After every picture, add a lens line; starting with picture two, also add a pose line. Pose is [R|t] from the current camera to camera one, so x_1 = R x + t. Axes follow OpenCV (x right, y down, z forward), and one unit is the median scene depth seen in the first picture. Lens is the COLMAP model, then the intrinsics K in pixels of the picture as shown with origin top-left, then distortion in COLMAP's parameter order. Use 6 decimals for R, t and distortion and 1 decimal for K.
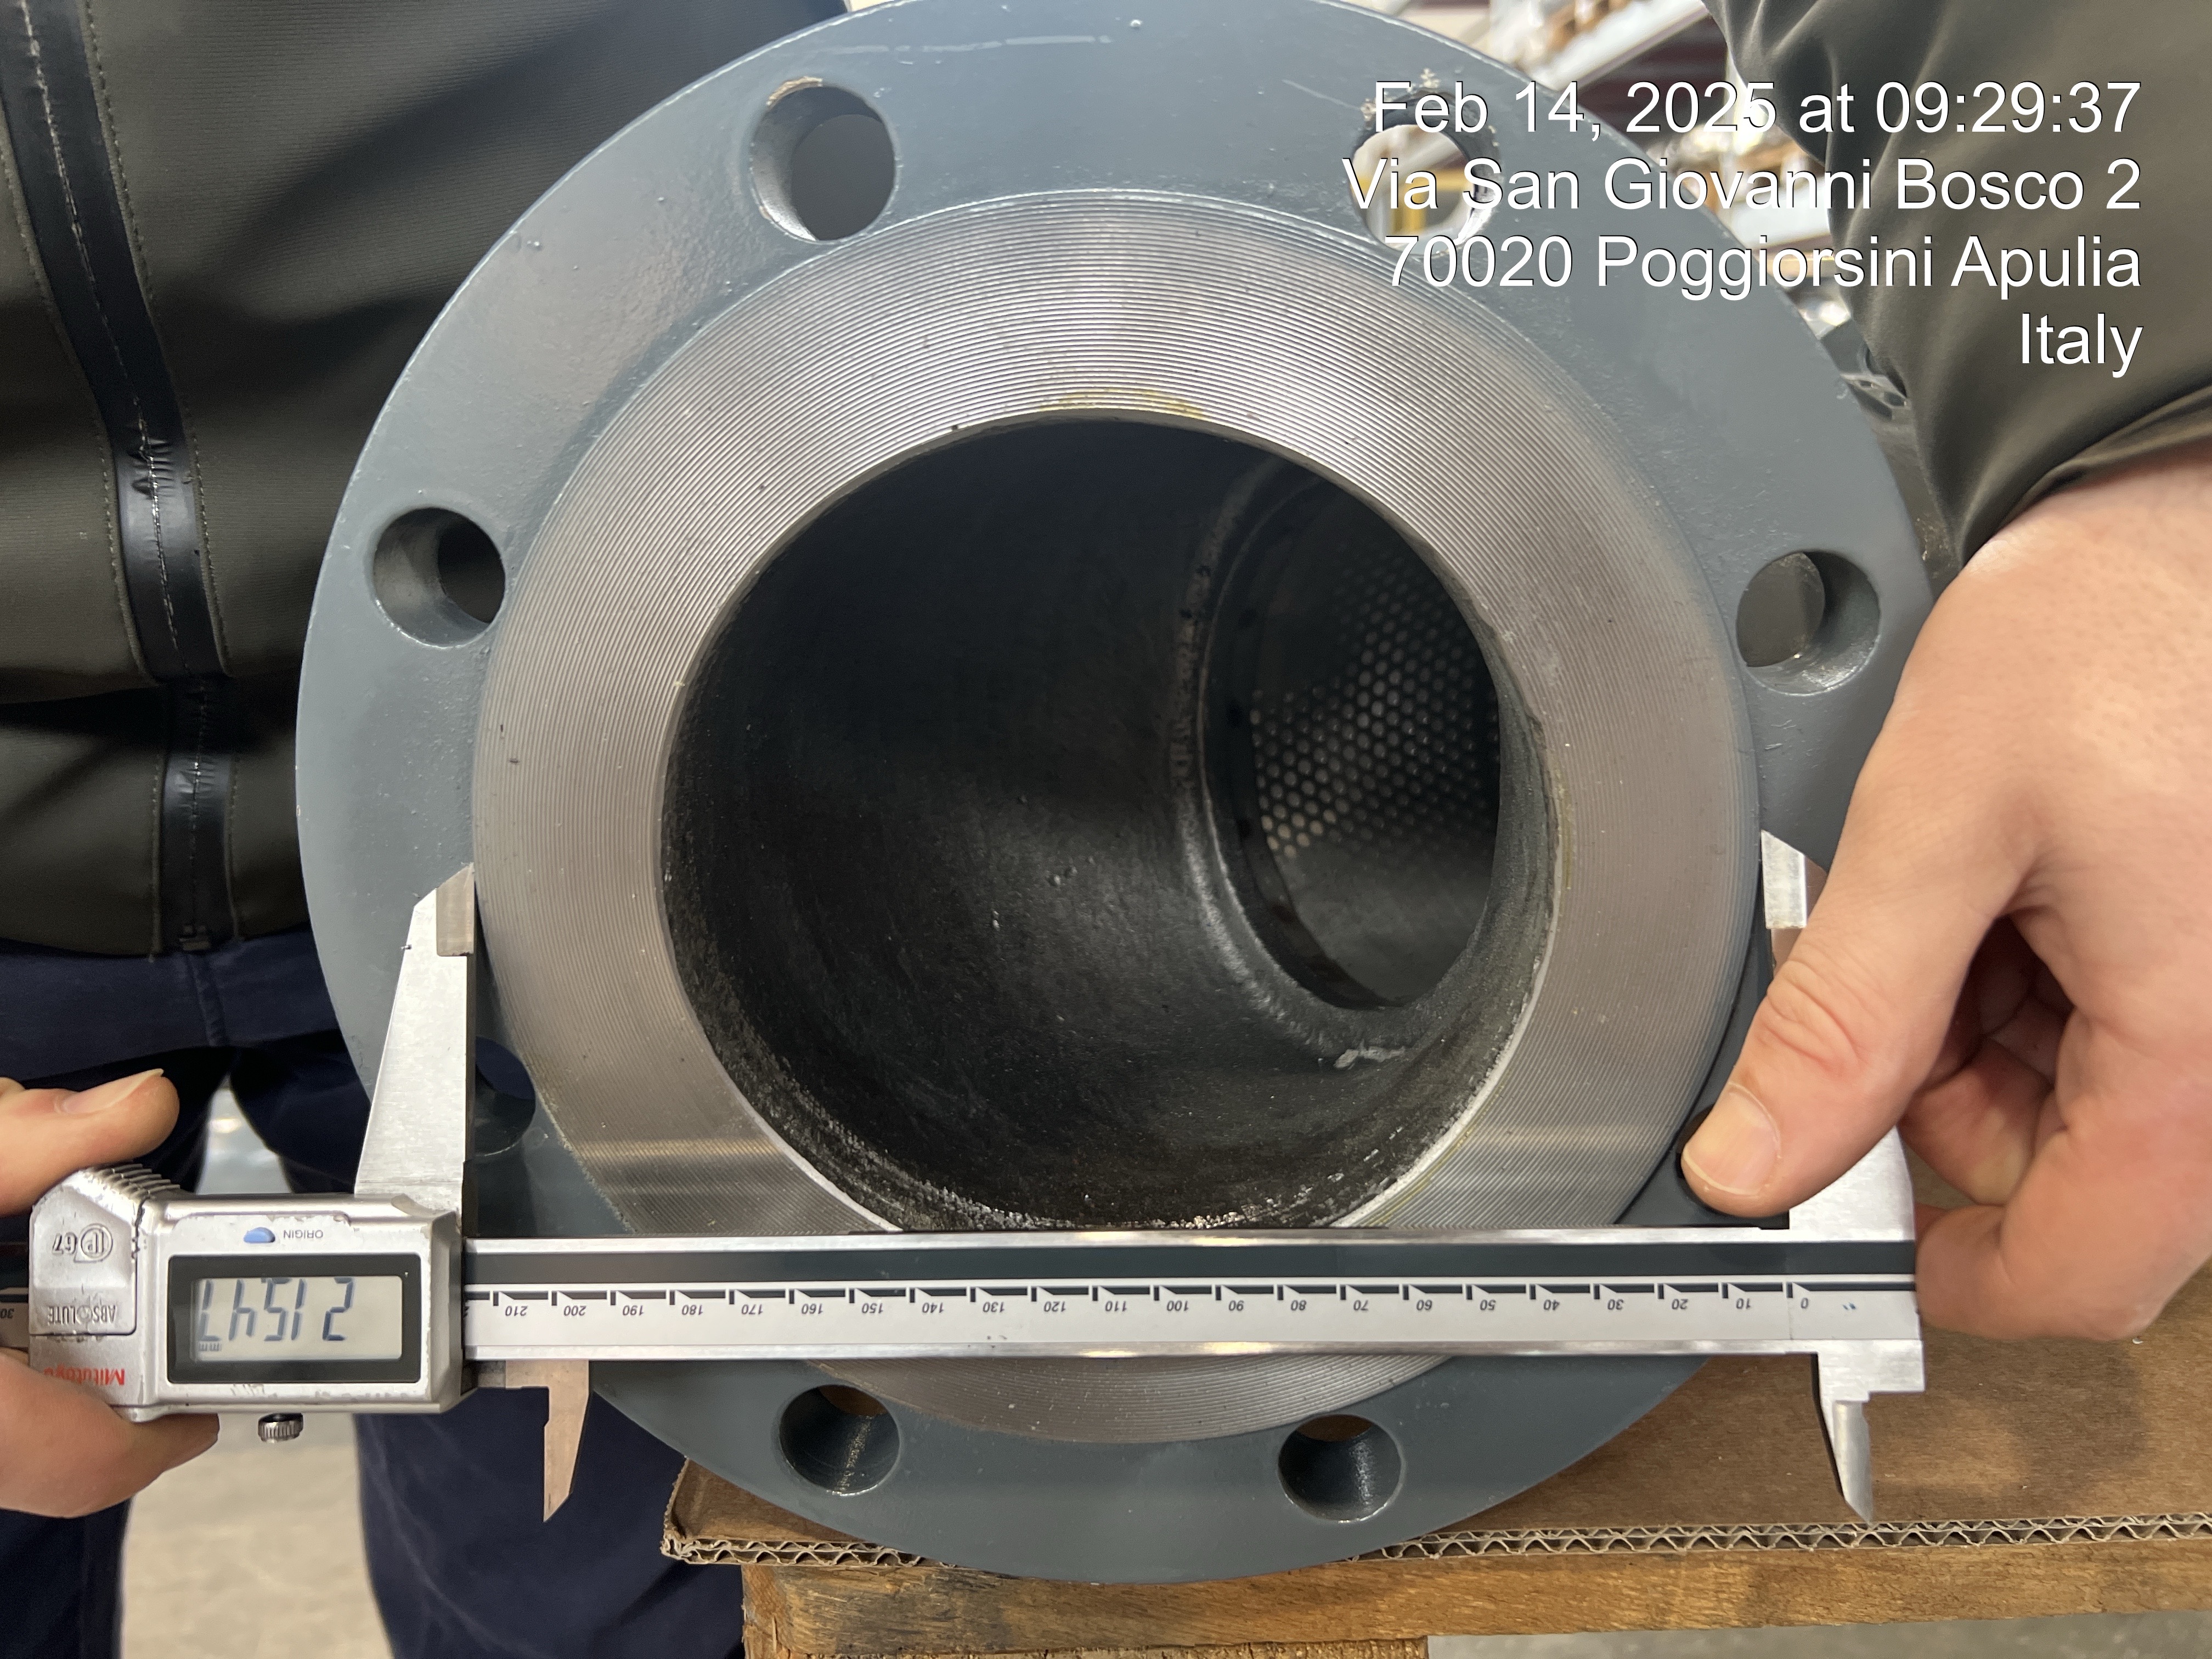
lens RADIAL K [[1630.3, 0, 1106.0], [0, 1630.3, 829.5], [0, 0, 1]] dist [0.130201, -0.151625]
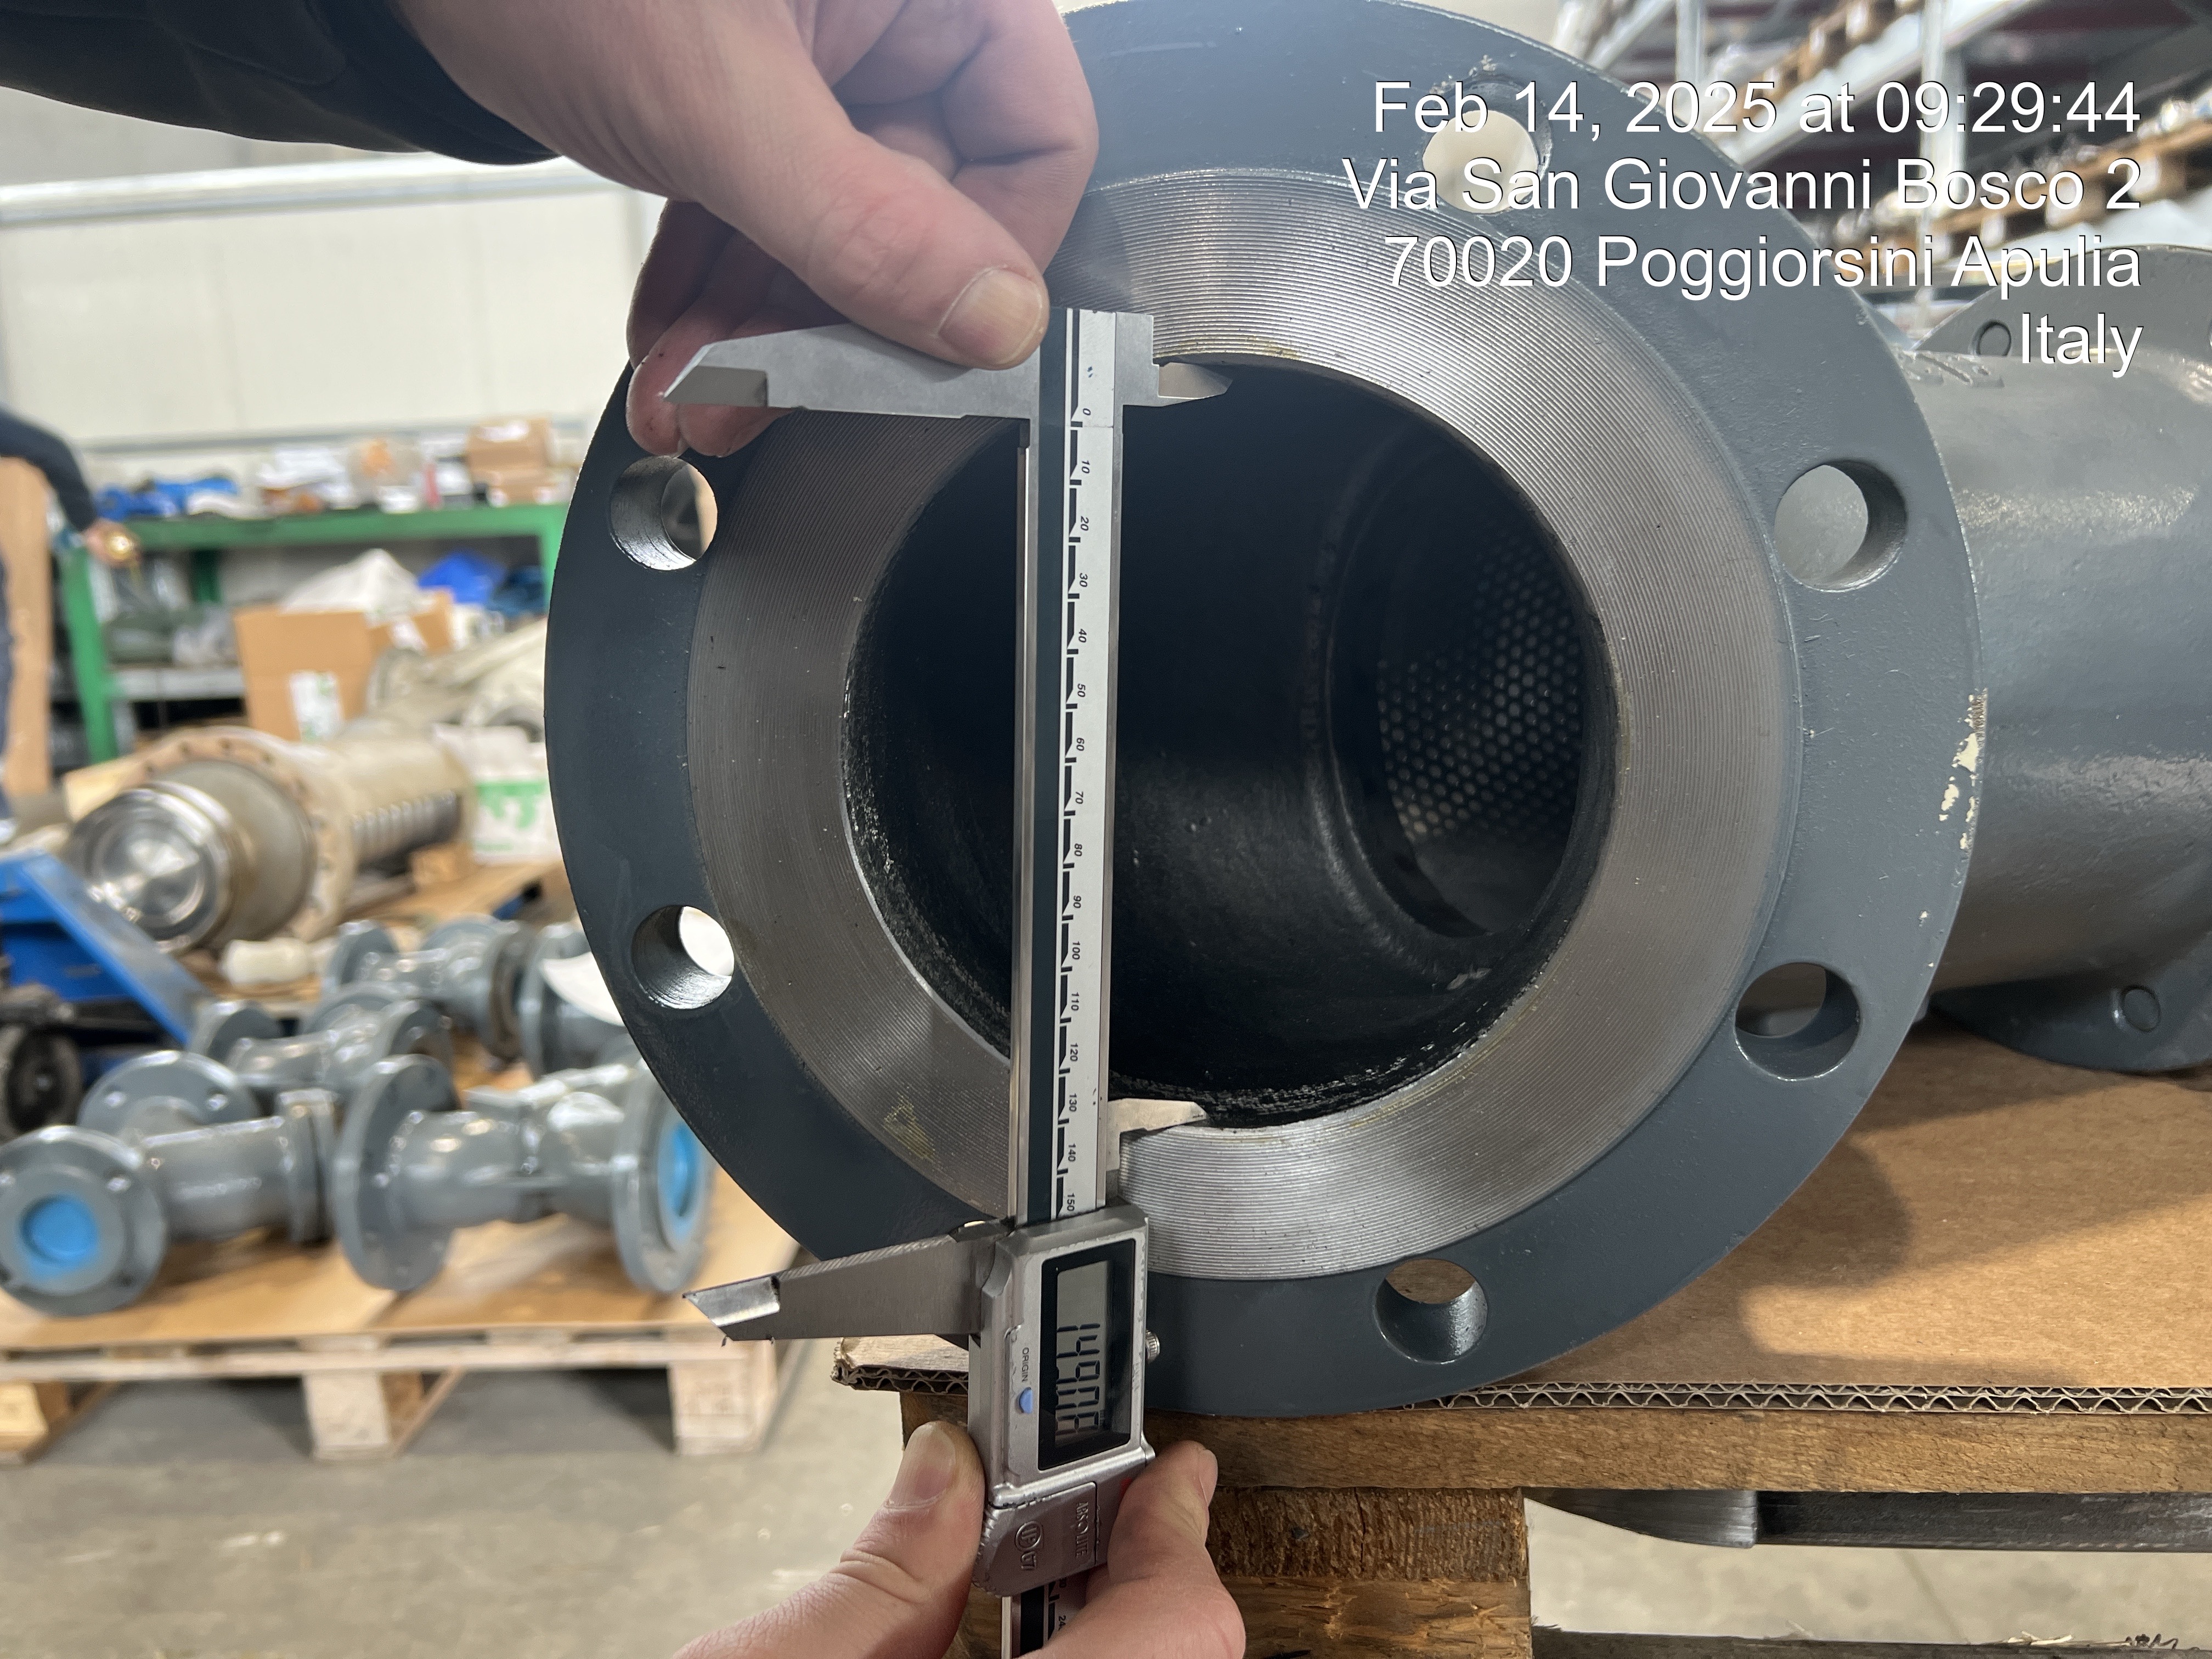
lens RADIAL K [[1659.5, 0, 1106.0], [0, 1659.5, 829.5], [0, 0, 1]] dist [0.094469, -0.110529]
pose [[0.993919, 0.003766, -0.110046, 0.034514], [-0.010066, 0.998338, -0.056751, 0.096053], [0.109649, 0.057513, 0.992305, -0.112712]]
